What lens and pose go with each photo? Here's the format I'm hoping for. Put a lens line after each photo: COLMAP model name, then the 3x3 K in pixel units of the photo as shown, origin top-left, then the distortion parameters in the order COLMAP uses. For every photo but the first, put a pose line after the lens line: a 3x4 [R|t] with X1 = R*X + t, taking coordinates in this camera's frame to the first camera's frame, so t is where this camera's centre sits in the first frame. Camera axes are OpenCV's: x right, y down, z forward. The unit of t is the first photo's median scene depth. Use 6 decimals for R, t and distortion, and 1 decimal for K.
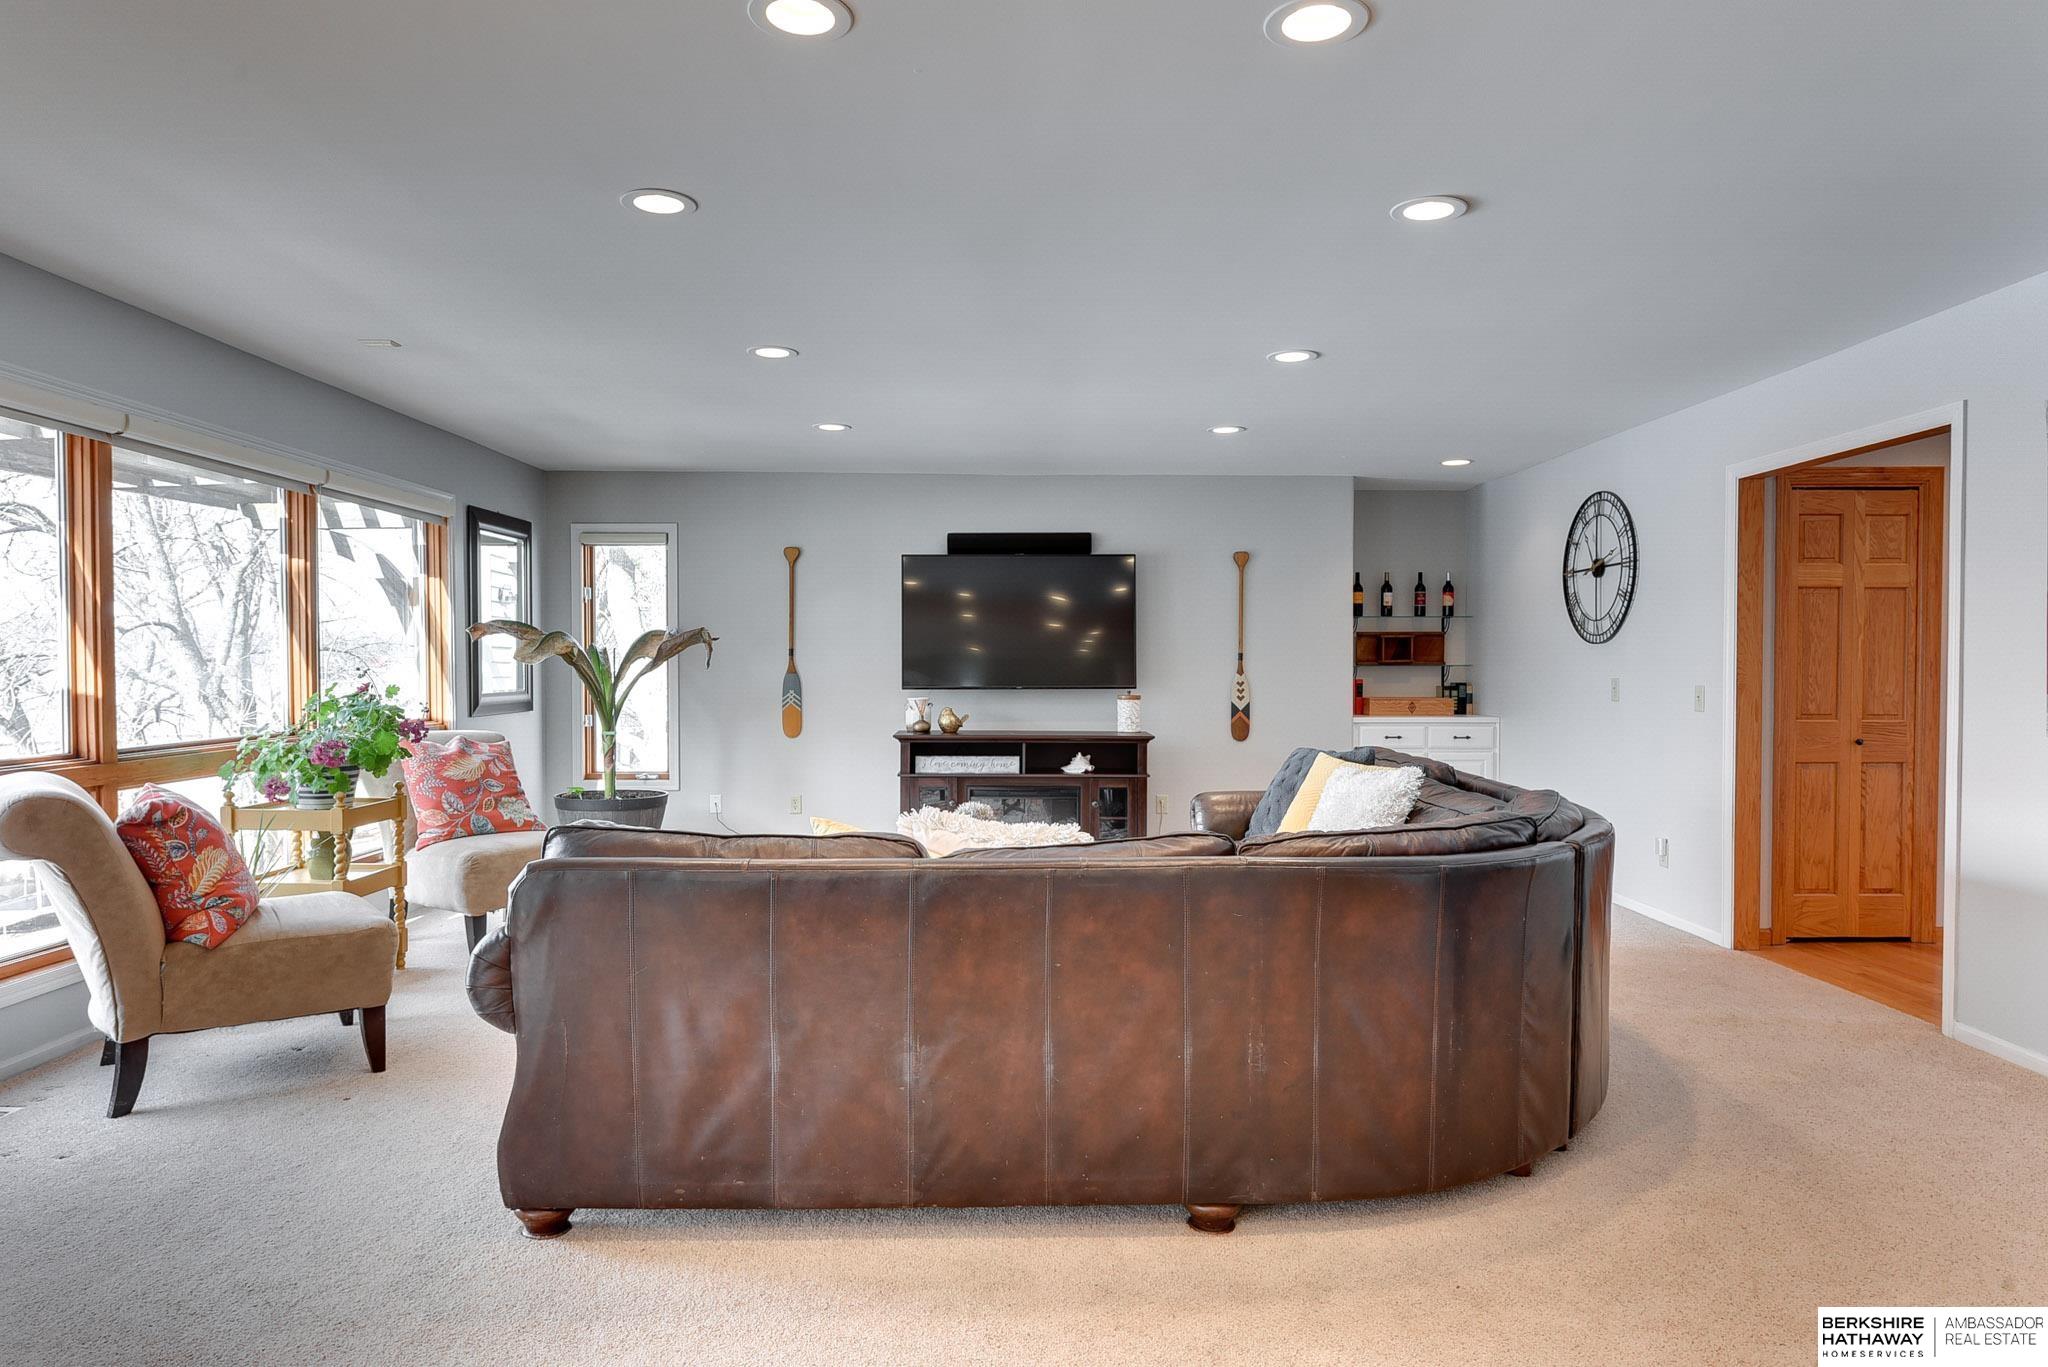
lens RADIAL K [[1233.3, 0, 1008.8], [0, 1233.3, 687.6], [0, 0, 1]] dist [0.000983, -0.000243]
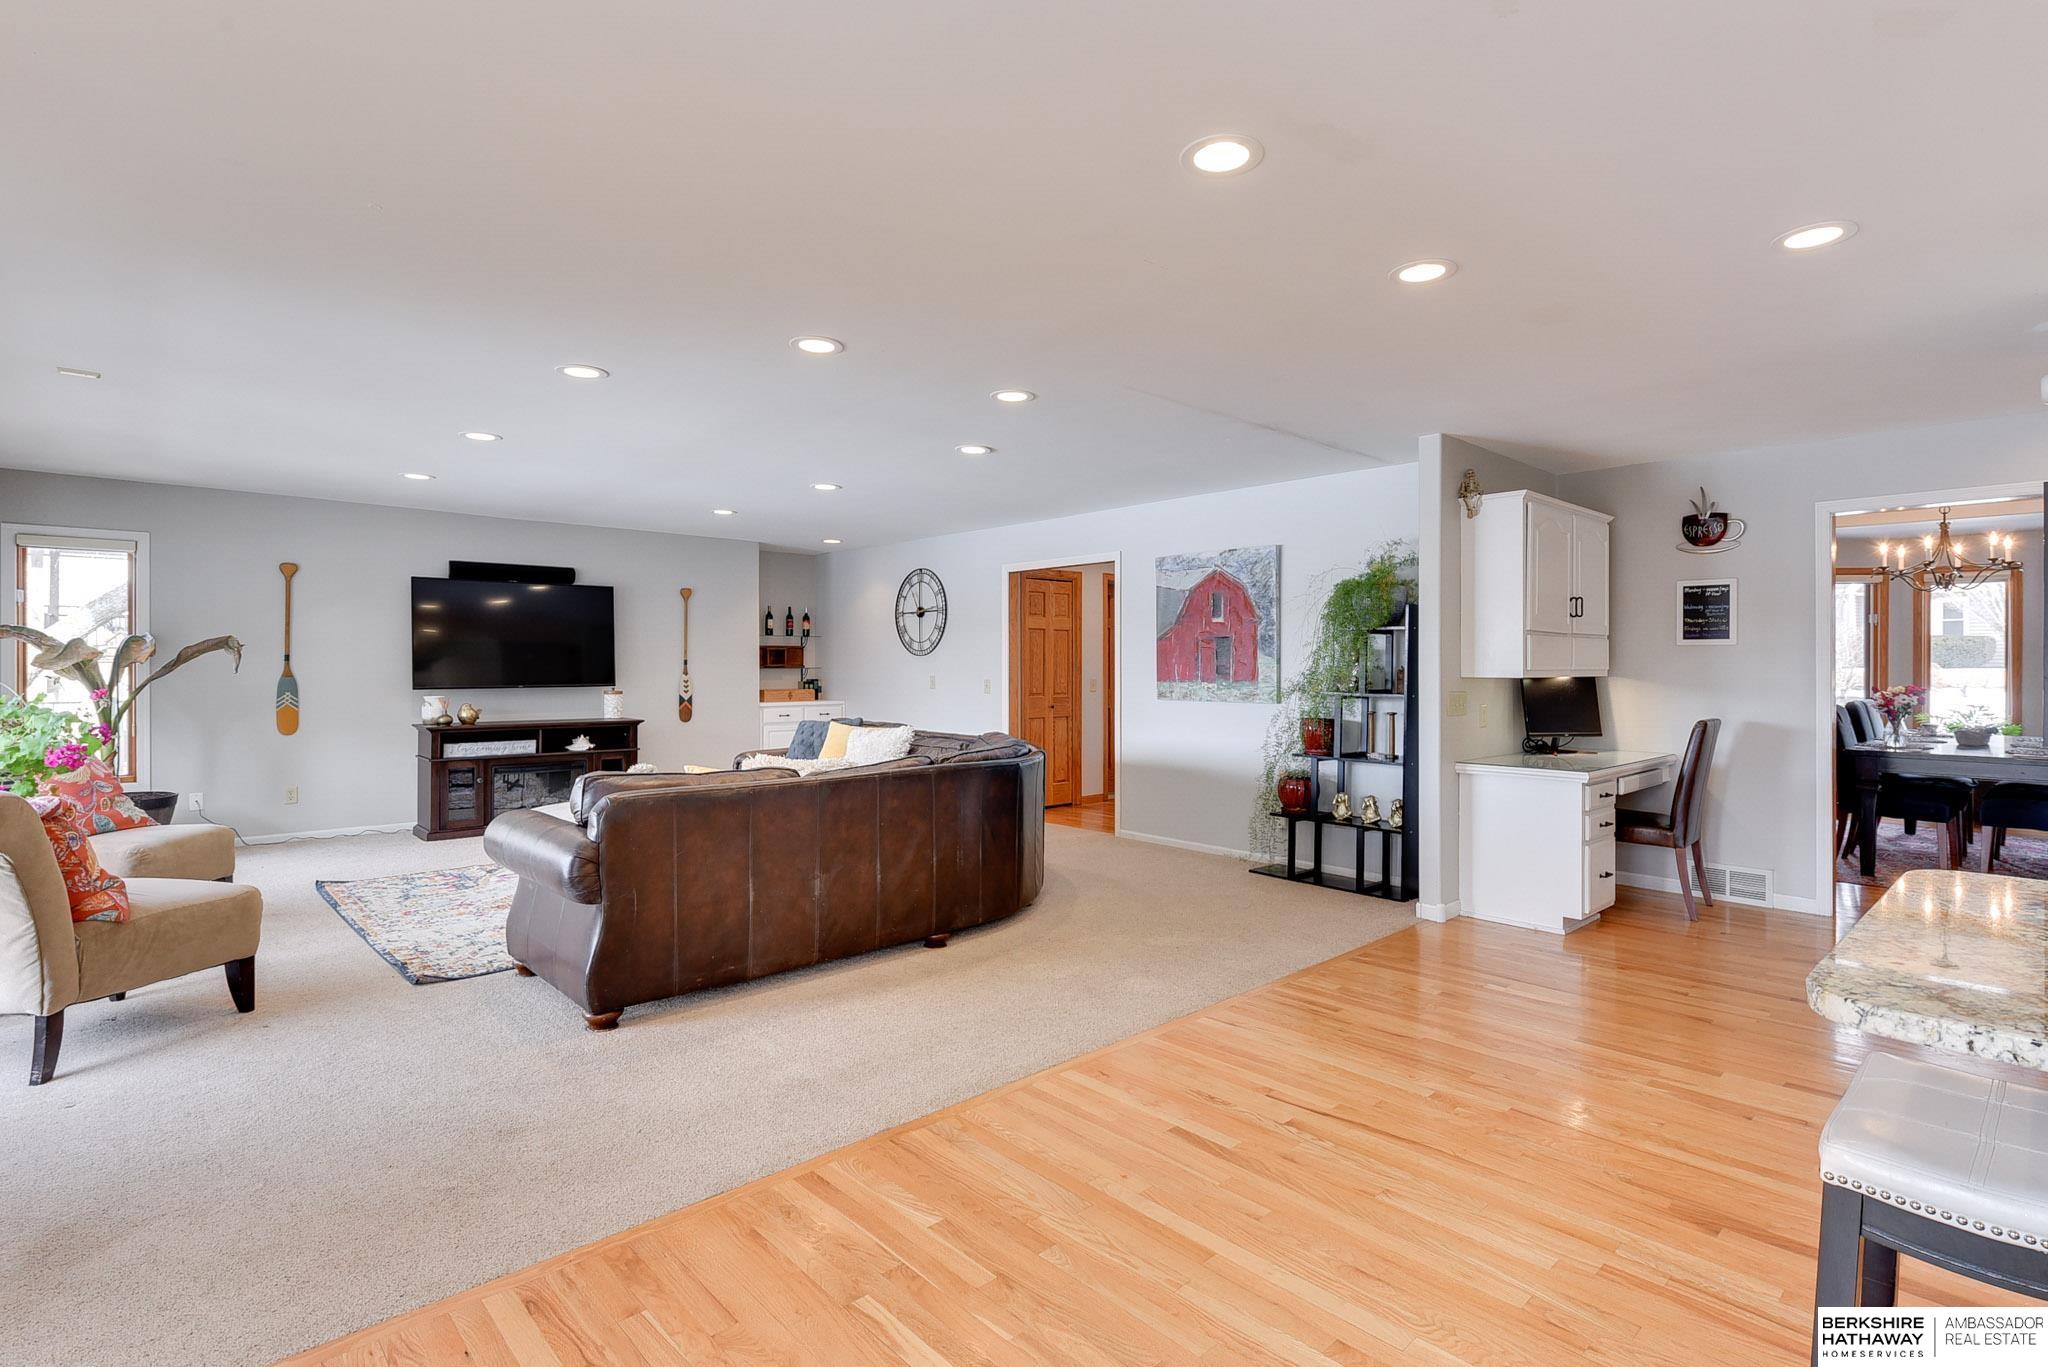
lens RADIAL K [[985.6, 0, 1046.0], [0, 985.6, 665.0], [0, 0, 1]] dist [0.002418, -0.001884]
pose [[0.734243, -0.000683, 0.678886, -0.365379], [0.013011, 0.999830, -0.013067, -0.002482], [-0.678762, 0.018427, 0.734127, -0.148883]]
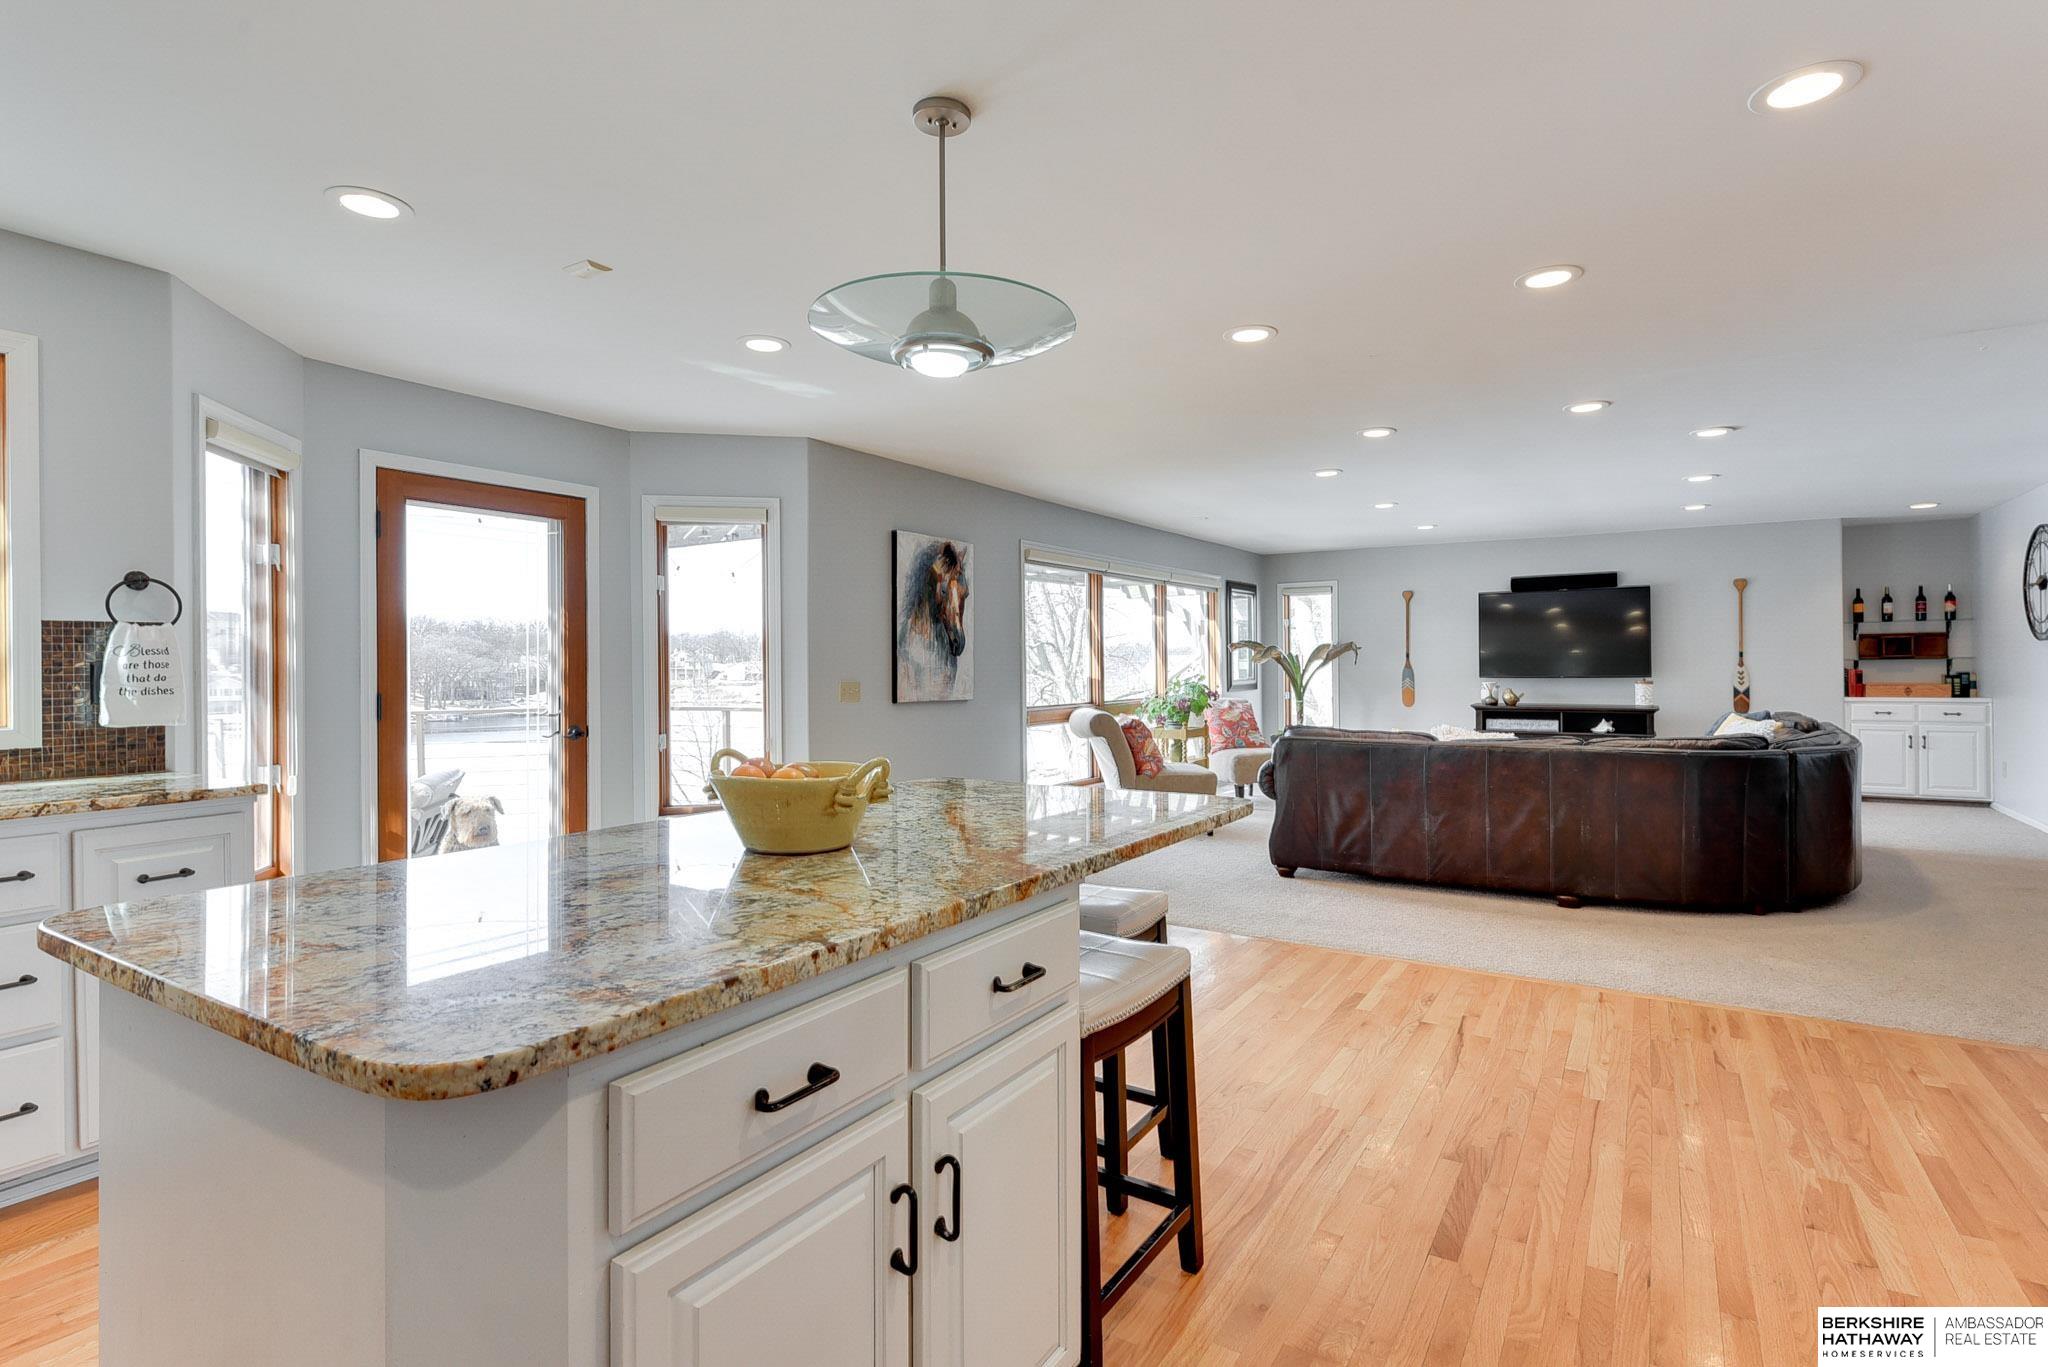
lens RADIAL K [[985.6, 0, 1050.4], [0, 985.6, 664.1], [0, 0, 1]] dist [0.002418, -0.001884]
pose [[0.852257, -0.008545, -0.523054, 0.138326], [-0.000079, 0.999864, -0.016463, 0.006625], [0.523124, 0.014072, 0.852141, -0.485736]]
